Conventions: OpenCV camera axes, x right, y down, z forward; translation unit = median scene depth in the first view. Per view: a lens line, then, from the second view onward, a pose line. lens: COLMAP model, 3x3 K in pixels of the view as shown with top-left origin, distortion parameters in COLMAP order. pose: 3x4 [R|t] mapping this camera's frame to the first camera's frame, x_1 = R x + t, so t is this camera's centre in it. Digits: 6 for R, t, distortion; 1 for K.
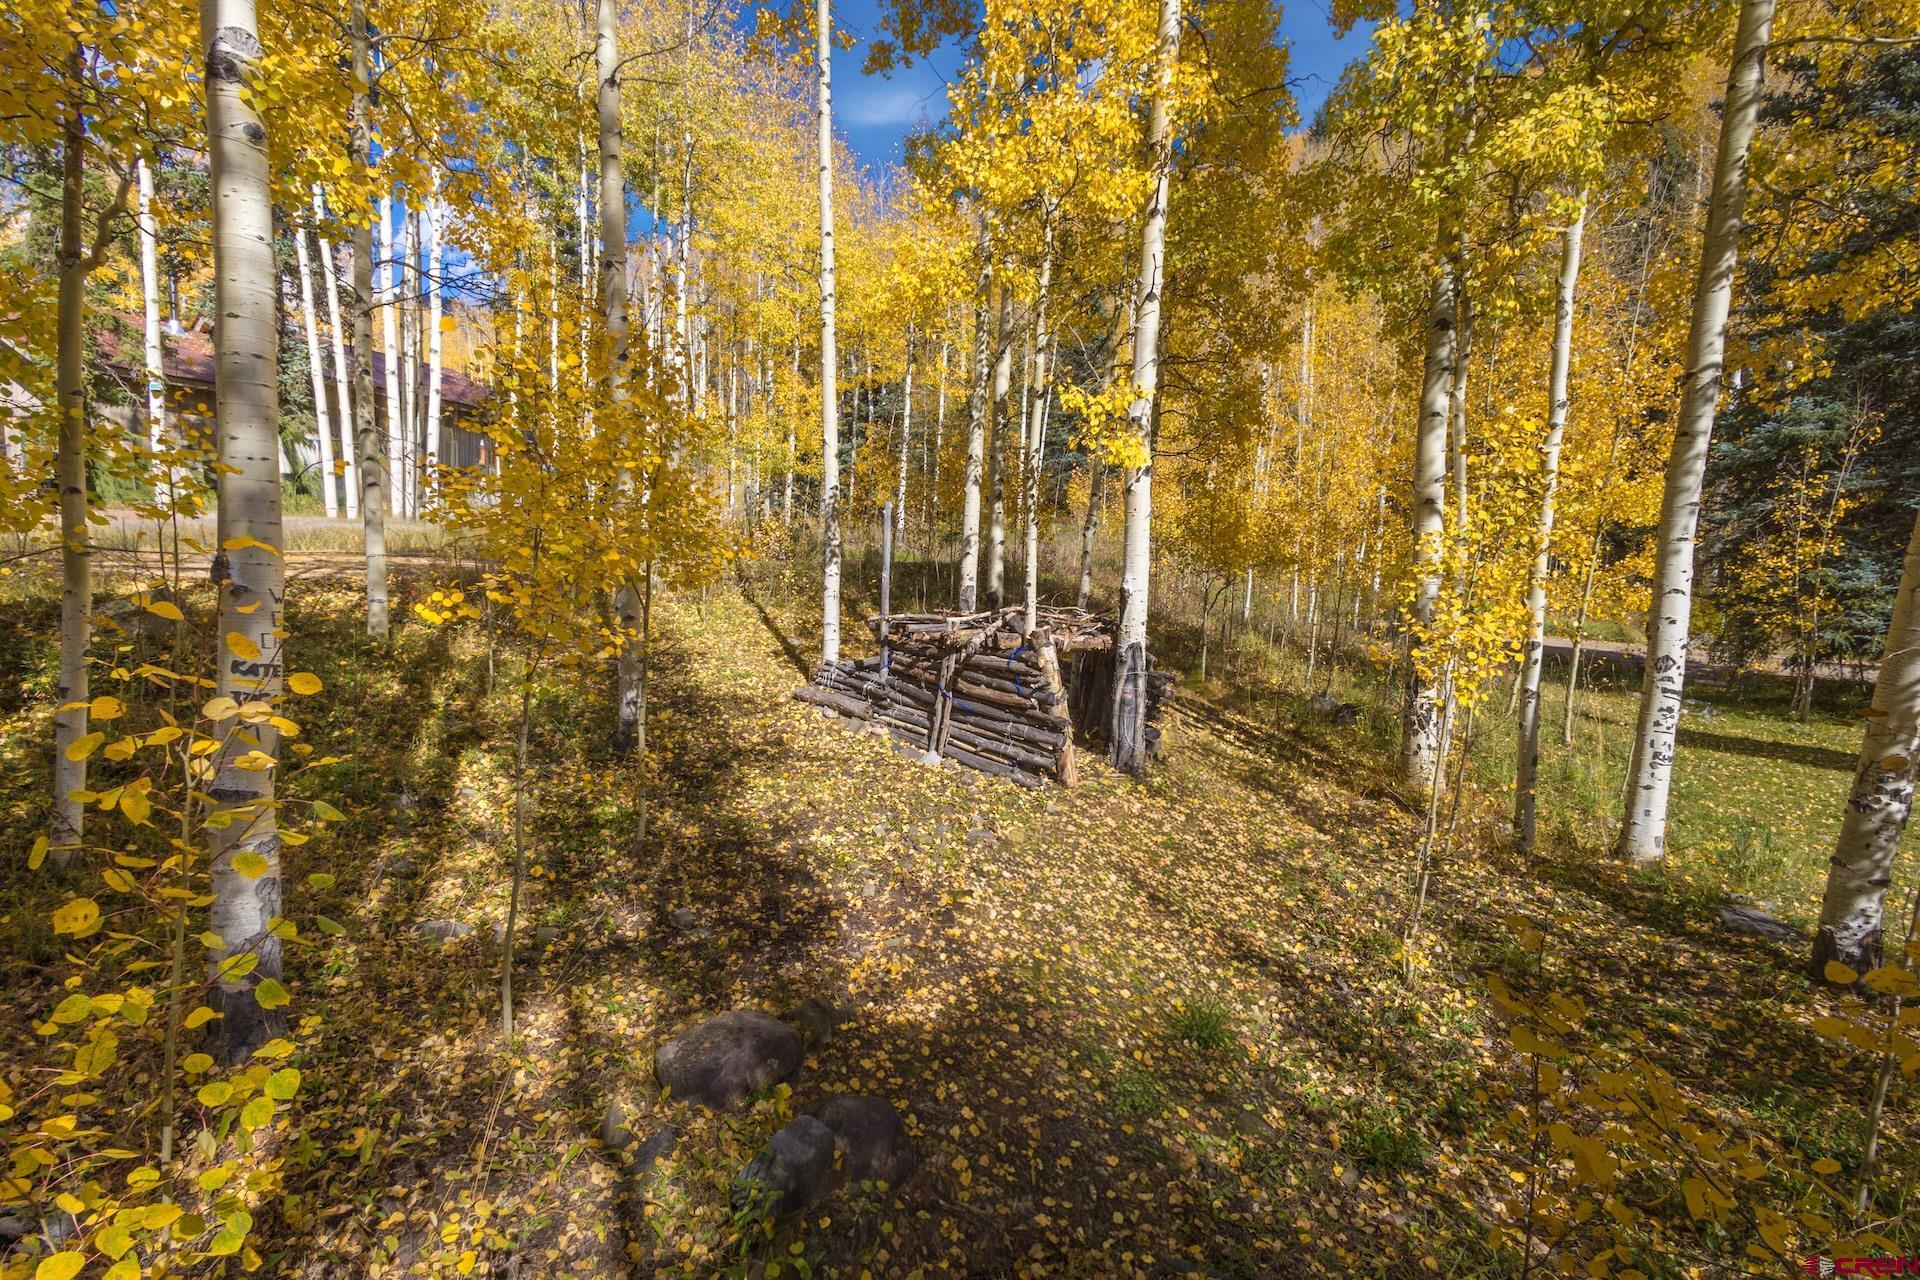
lens RADIAL K [[887.5, 0, 960.0], [0, 887.5, 640.0], [0, 0, 1]] dist [0.017192, -0.007714]
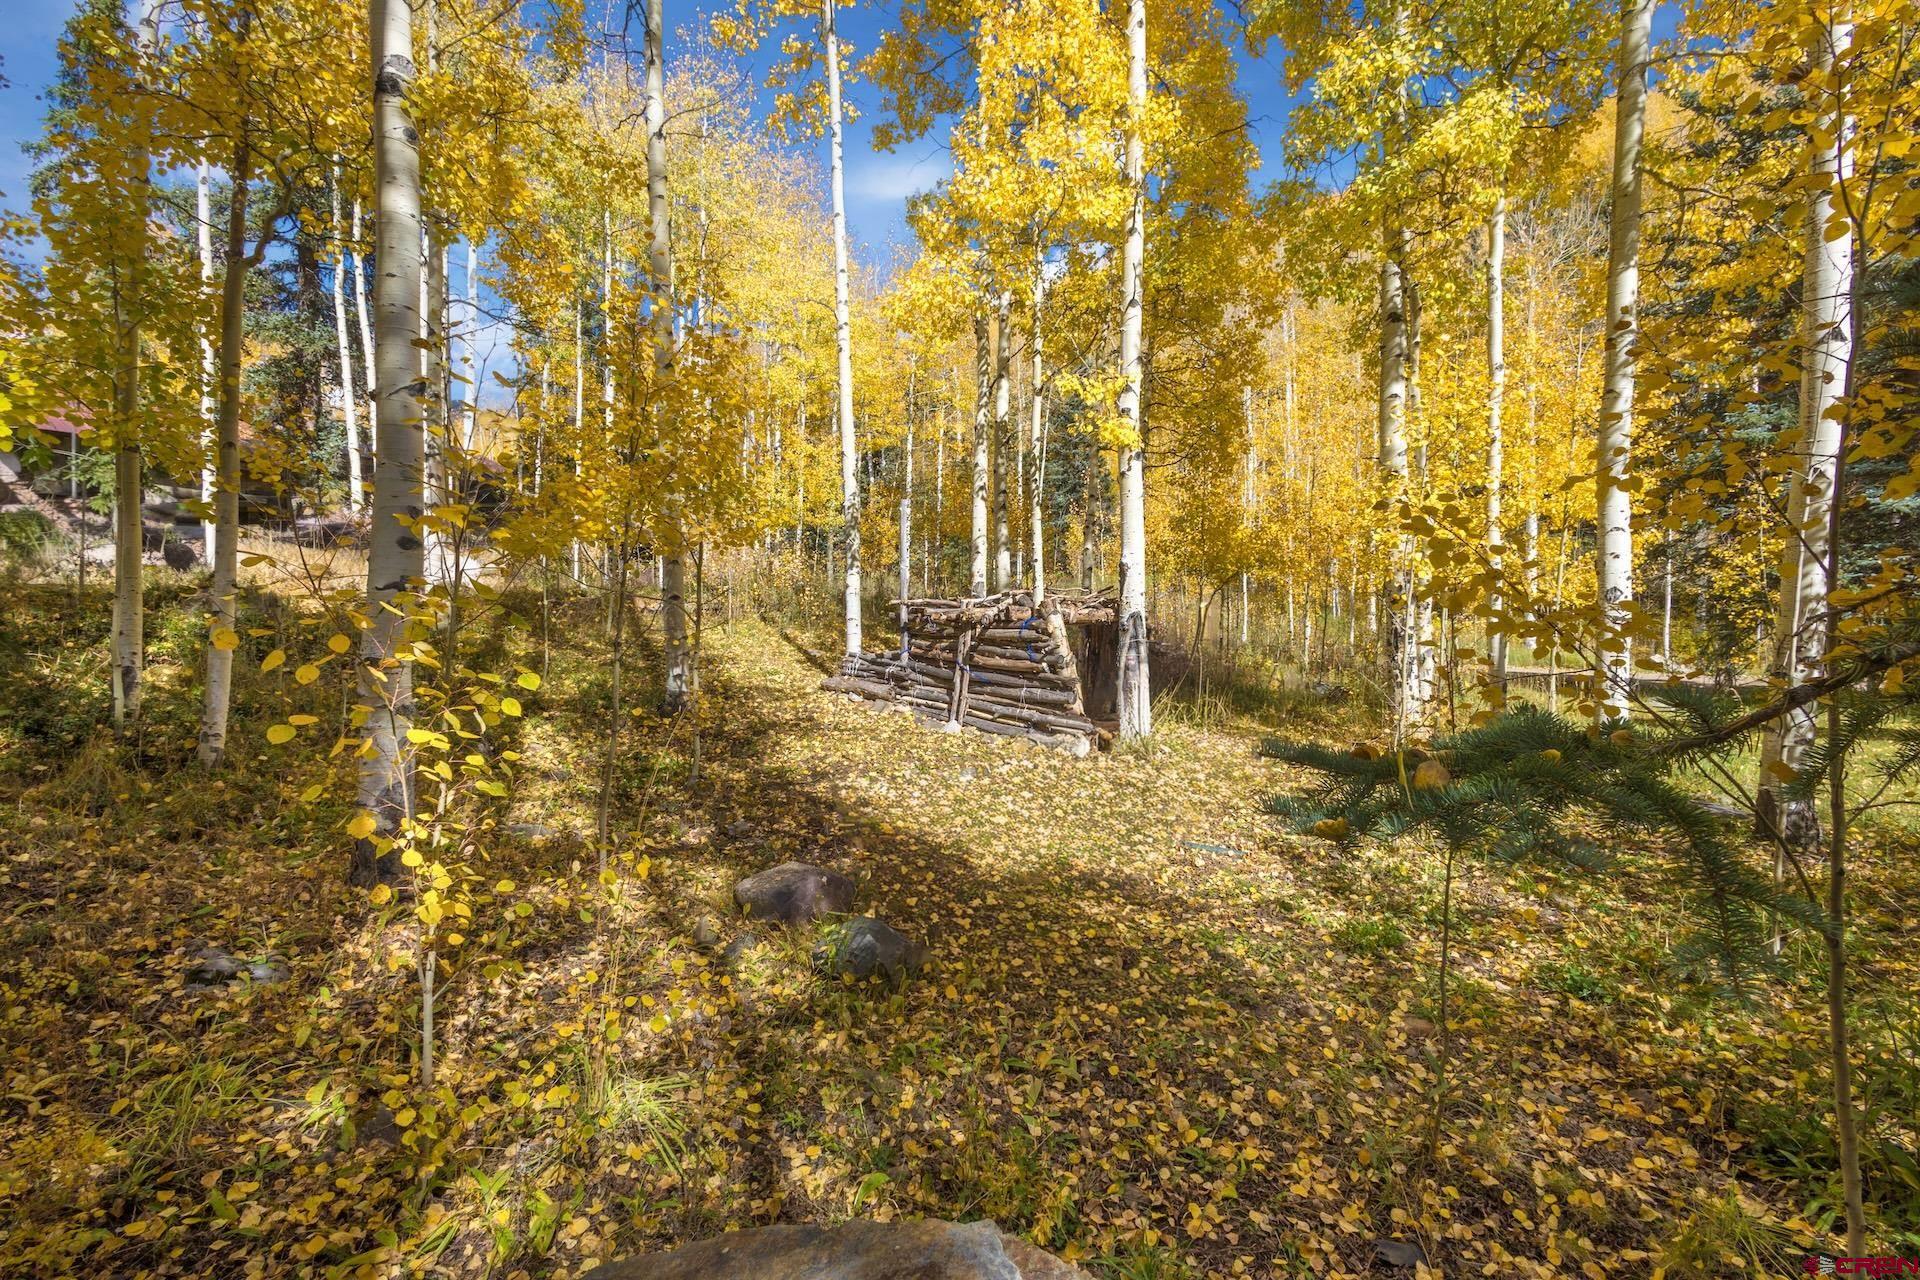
lens RADIAL K [[887.5, 0, 960.0], [0, 887.5, 640.0], [0, 0, 1]] dist [0.017192, -0.007714]
pose [[0.999374, -0.035331, -0.001877, -0.016919], [0.035036, 0.995624, -0.086631, 0.122271], [0.004930, 0.086511, 0.996239, -0.082865]]
